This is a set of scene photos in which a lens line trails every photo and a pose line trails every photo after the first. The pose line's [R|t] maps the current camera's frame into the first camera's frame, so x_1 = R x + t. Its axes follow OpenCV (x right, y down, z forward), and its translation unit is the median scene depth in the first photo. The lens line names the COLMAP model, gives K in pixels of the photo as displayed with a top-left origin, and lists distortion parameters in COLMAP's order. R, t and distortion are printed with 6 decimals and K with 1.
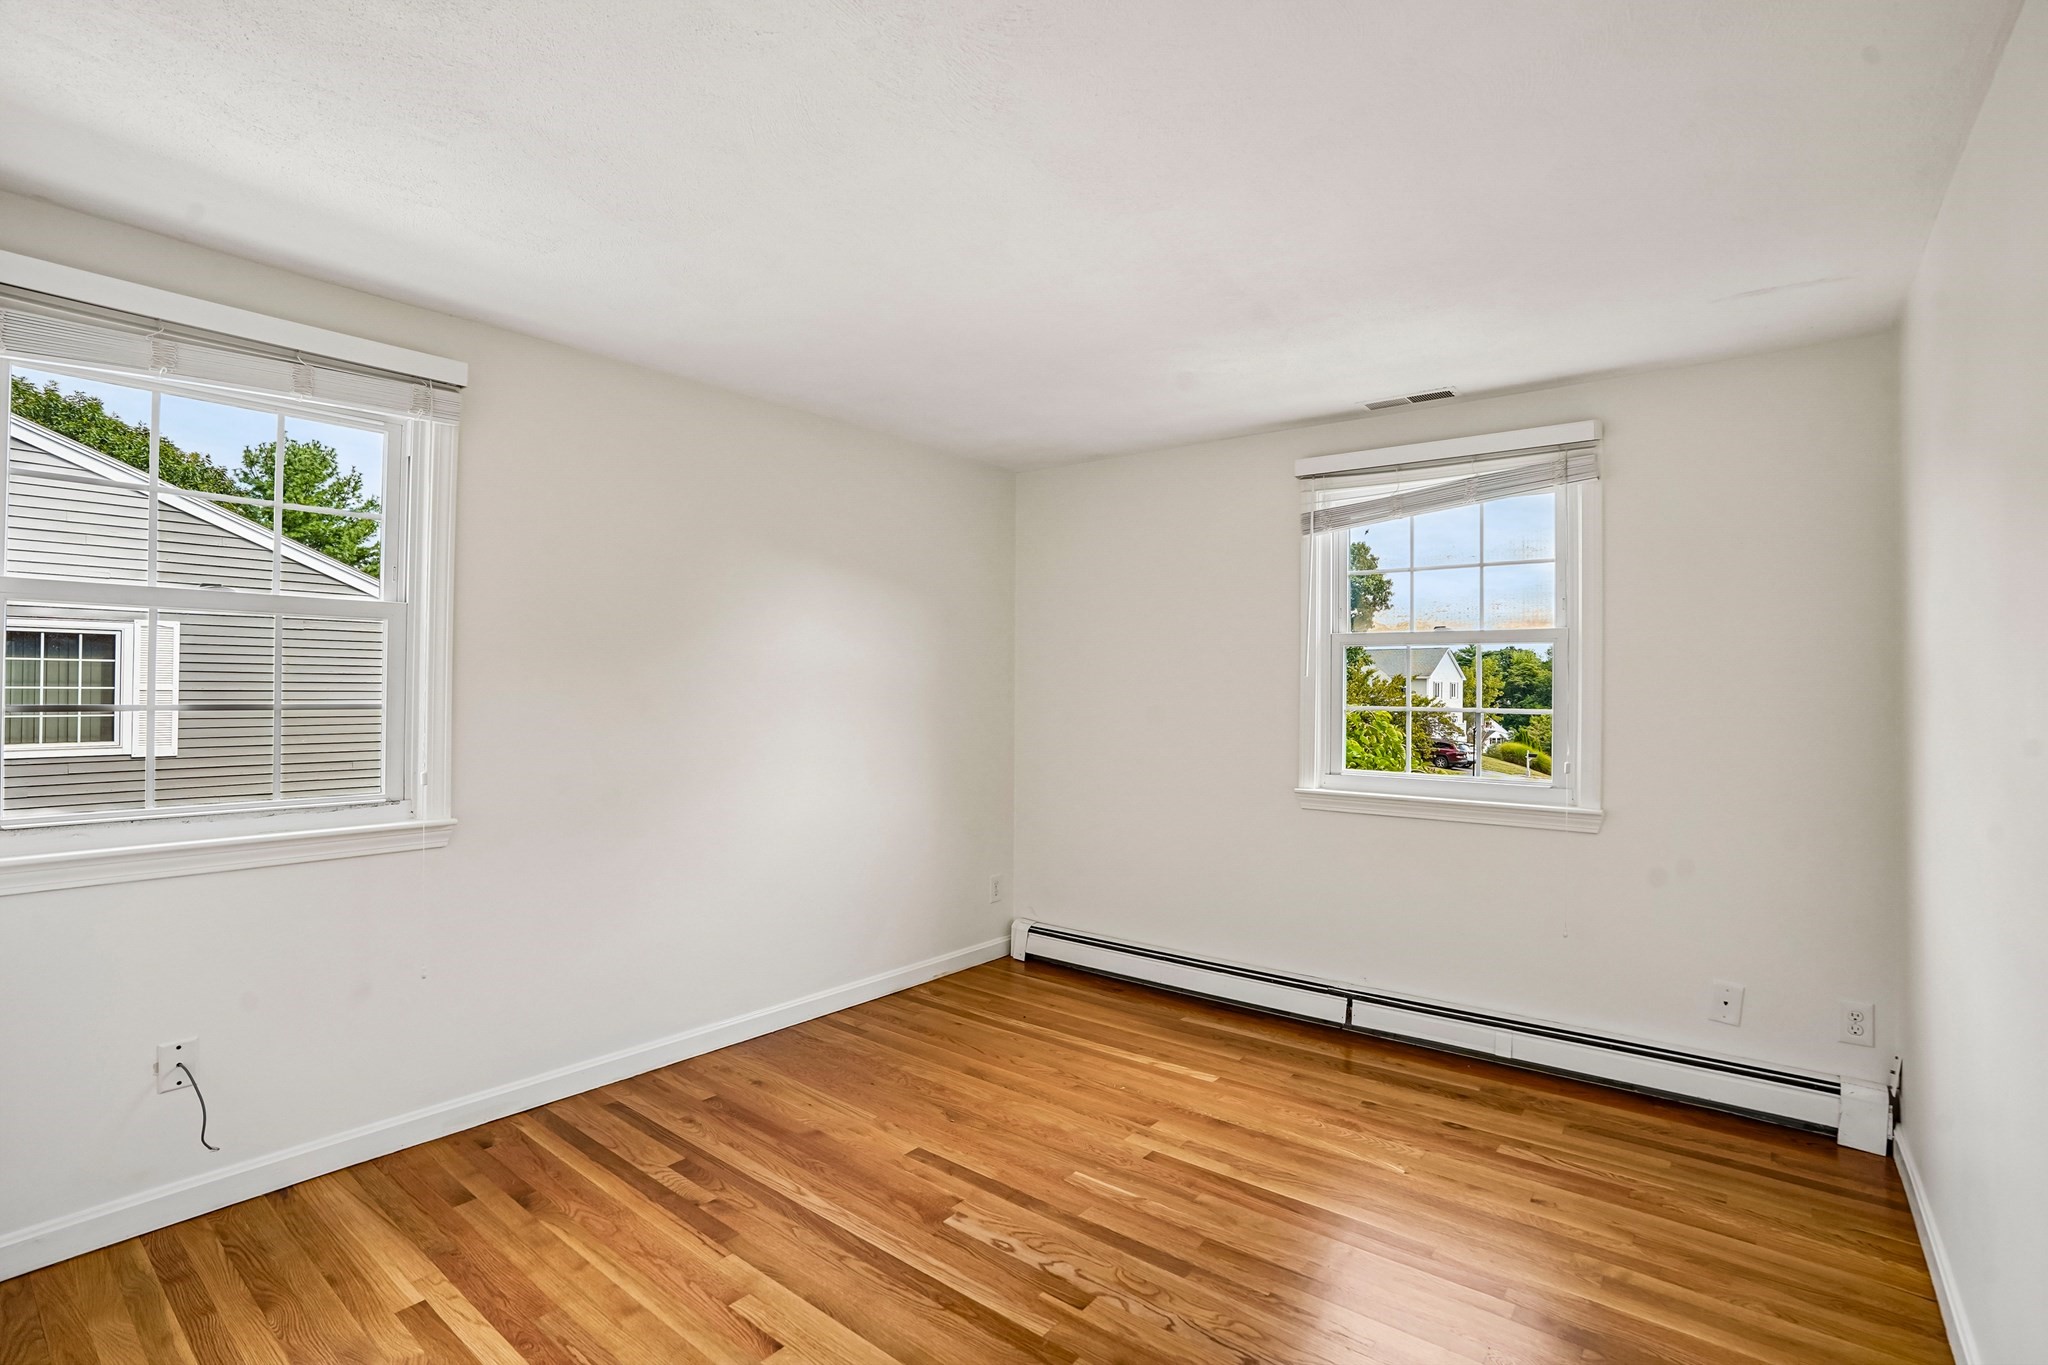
lens RADIAL K [[945.8, 0, 1024.0], [0, 945.8, 682.5], [0, 0, 1]] dist [-0.066711, 0.027862]
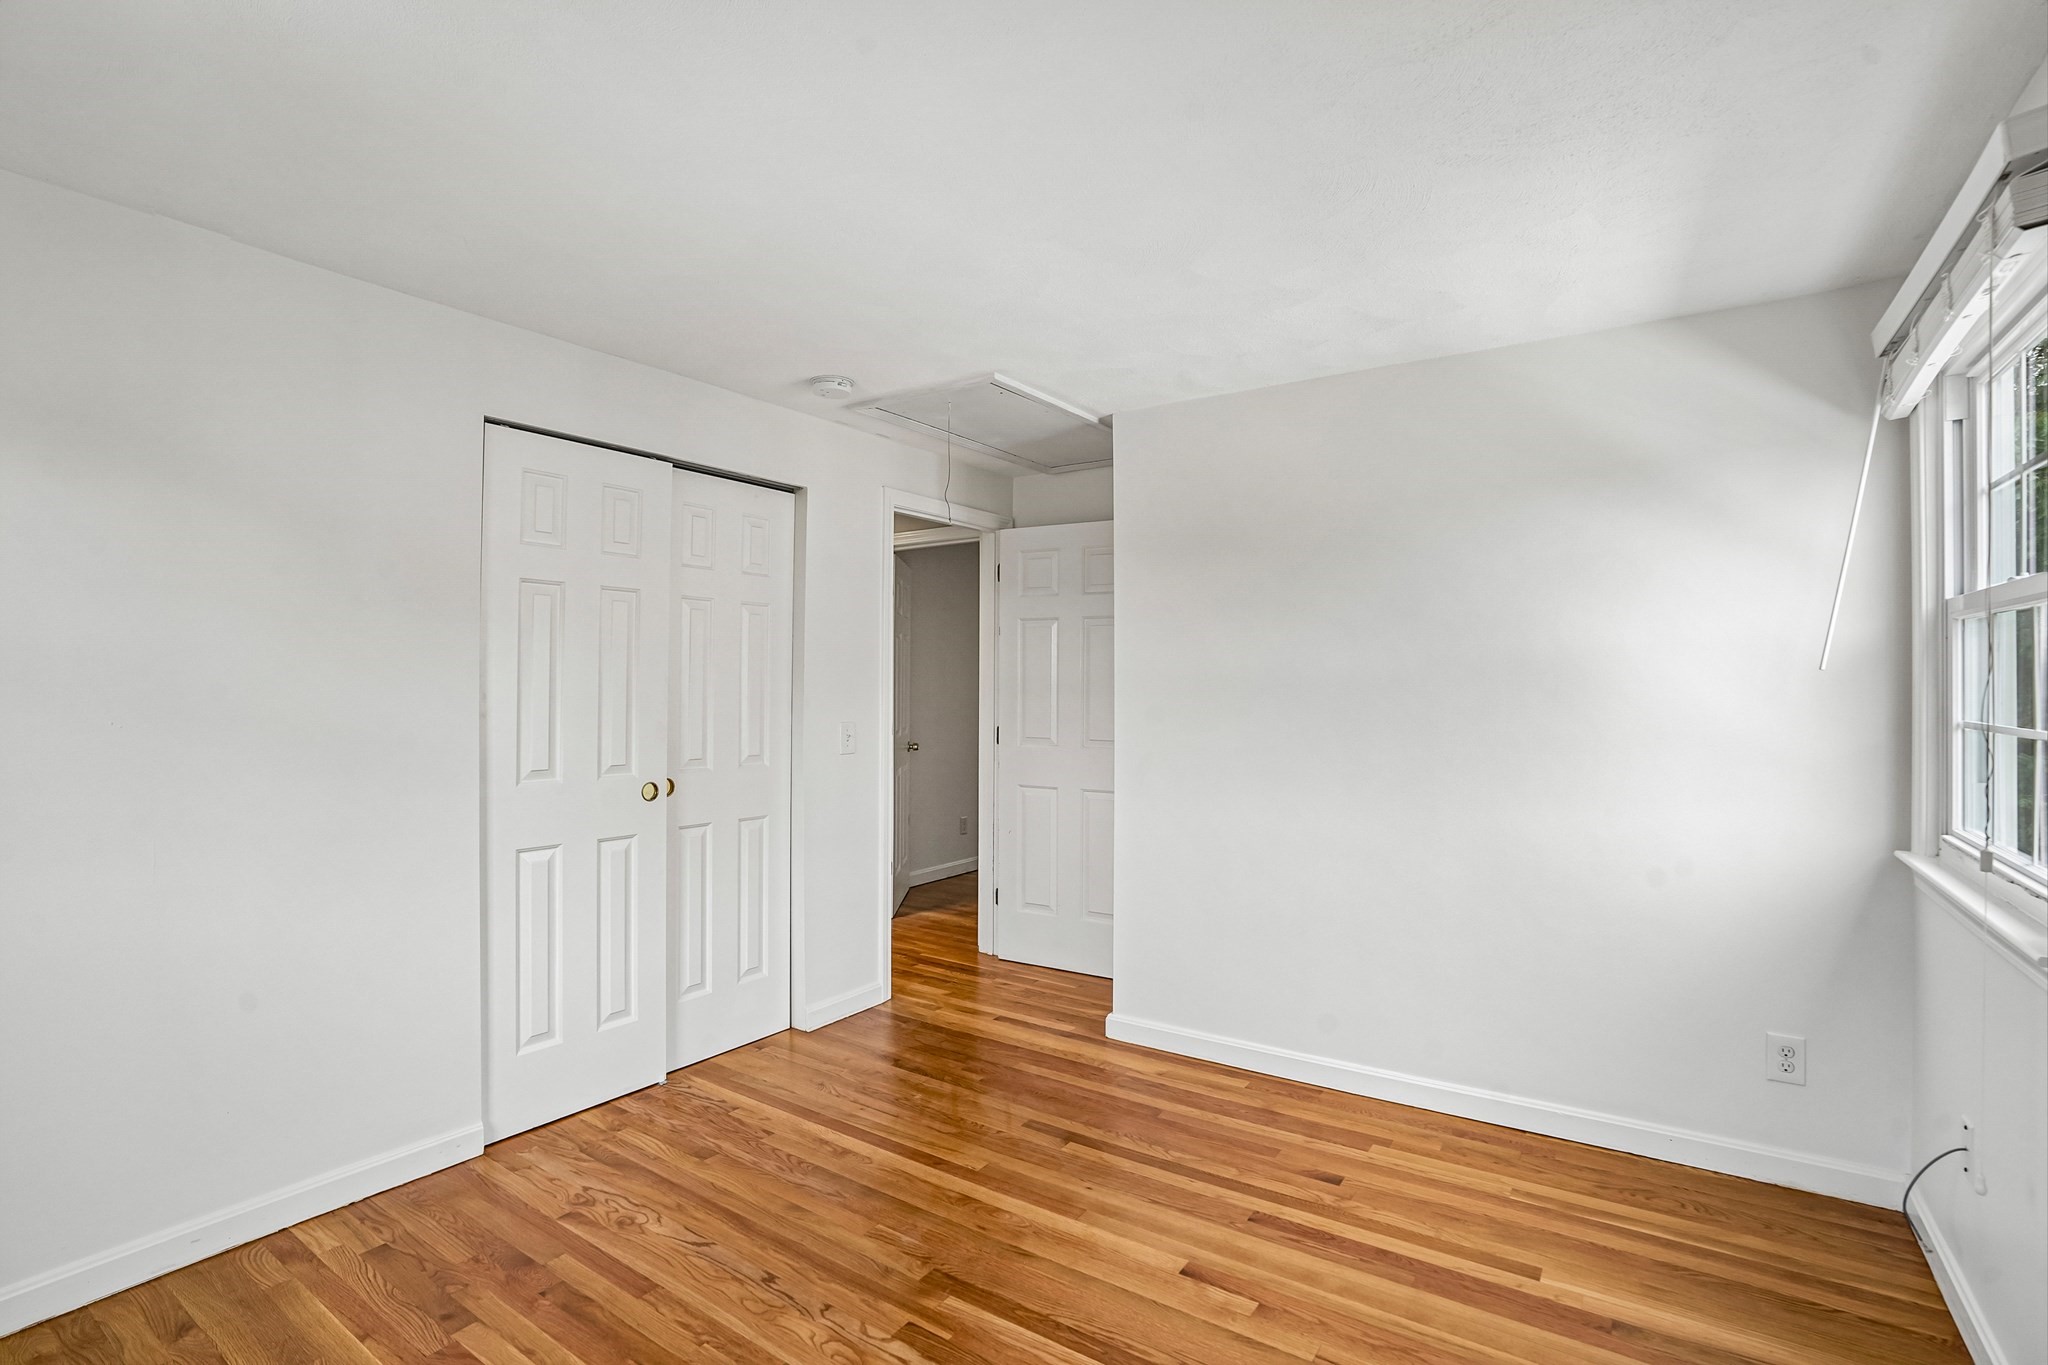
lens RADIAL K [[945.8, 0, 1024.0], [0, 945.8, 682.5], [0, 0, 1]] dist [-0.066711, 0.027862]
pose [[-0.997593, -0.011936, -0.068301, 0.015703], [-0.011561, 0.999916, -0.005885, 0.001018], [0.068365, -0.005081, -0.997647, 2.004390]]
